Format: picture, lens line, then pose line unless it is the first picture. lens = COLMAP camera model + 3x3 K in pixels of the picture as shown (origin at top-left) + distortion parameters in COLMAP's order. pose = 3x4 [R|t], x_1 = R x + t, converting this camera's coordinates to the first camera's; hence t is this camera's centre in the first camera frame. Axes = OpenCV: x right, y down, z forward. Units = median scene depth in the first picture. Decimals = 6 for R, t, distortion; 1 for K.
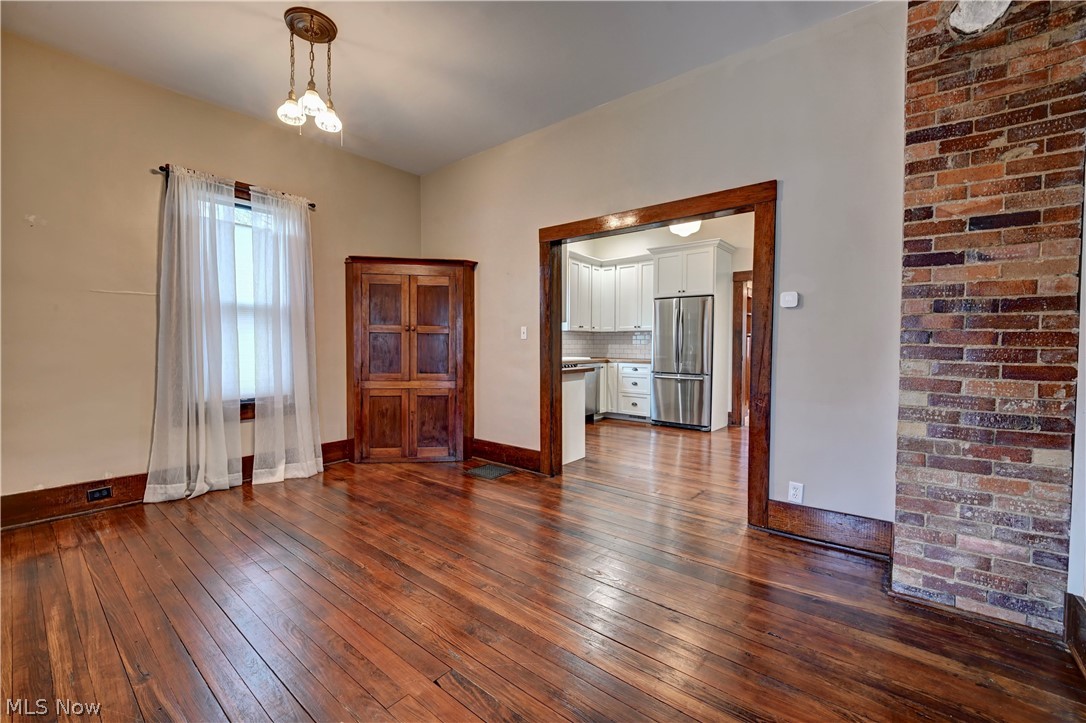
lens RADIAL K [[437.5, 0, 554.3], [0, 437.5, 360.6], [0, 0, 1]] dist [-0.023402, -0.002119]
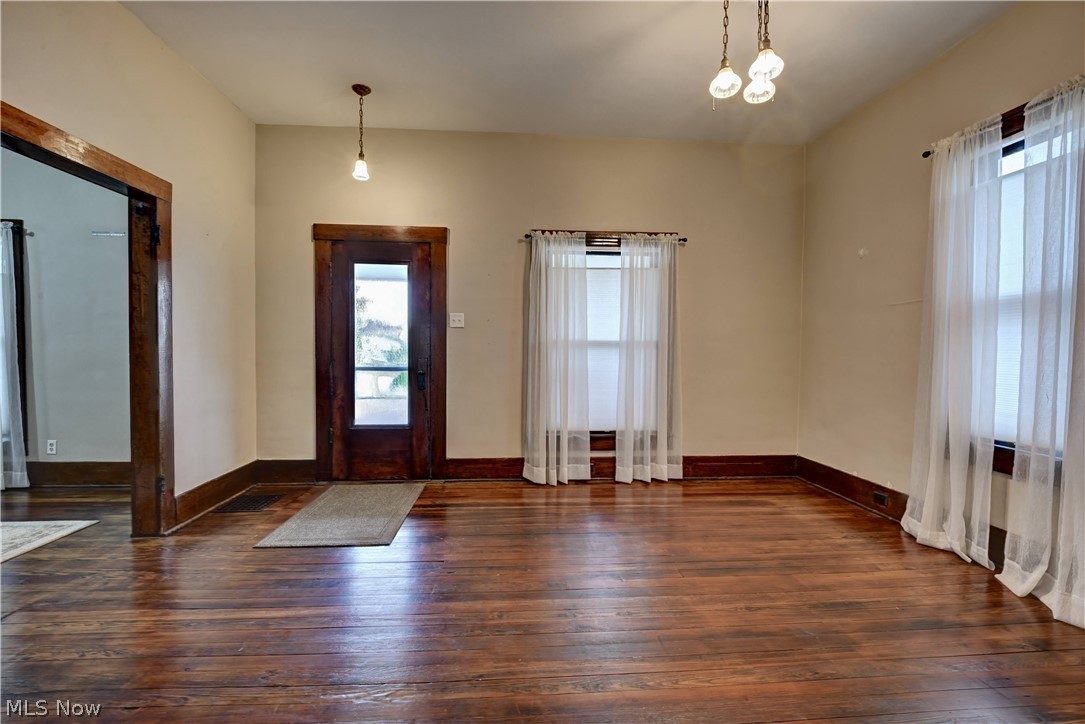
lens RADIAL K [[473.7, 0, 540.5], [0, 473.7, 359.4], [0, 0, 1]] dist [-0.004864, 0.000720]
pose [[-0.740674, 0.003191, -0.671857, 0.243747], [-0.034725, 0.998470, 0.043025, -0.036157], [0.670967, 0.055198, -0.739430, 0.932173]]
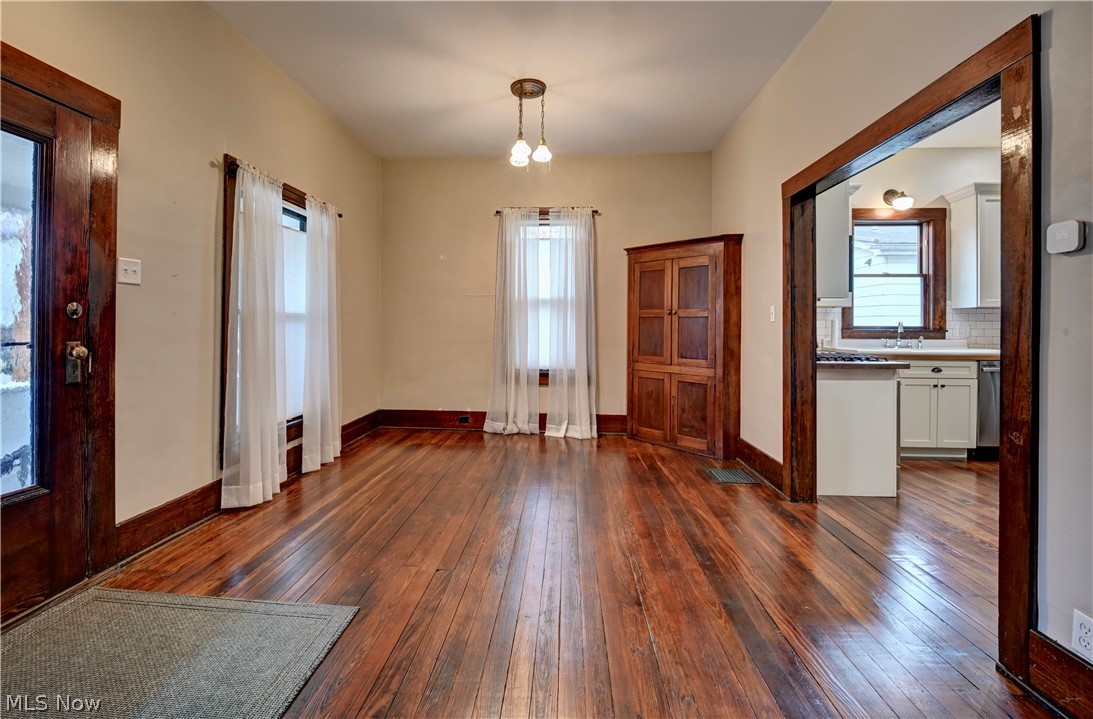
lens RADIAL K [[472.3, 0, 518.4], [0, 472.3, 329.9], [0, 0, 1]] dist [-0.014236, -0.001671]
pose [[0.533461, 0.002812, -0.845820, 0.416387], [-0.032406, 0.999328, -0.017117, -0.004299], [0.845204, 0.036541, 0.533194, 0.141574]]
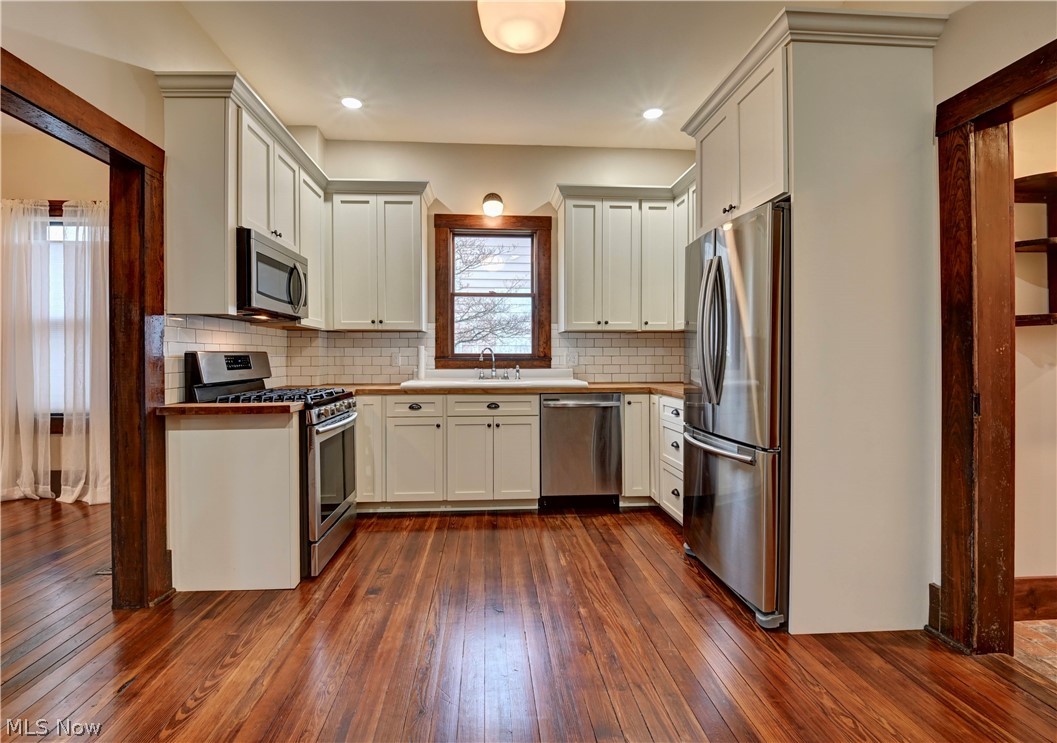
lens RADIAL K [[462.1, 0, 519.3], [0, 462.1, 362.9], [0, 0, 1]] dist [-0.024029, -0.001129]
pose [[0.677354, 0.002465, -0.735653, 0.698069], [-0.021045, 0.999650, -0.016028, -0.030295], [0.735356, 0.026339, 0.677169, 0.959064]]
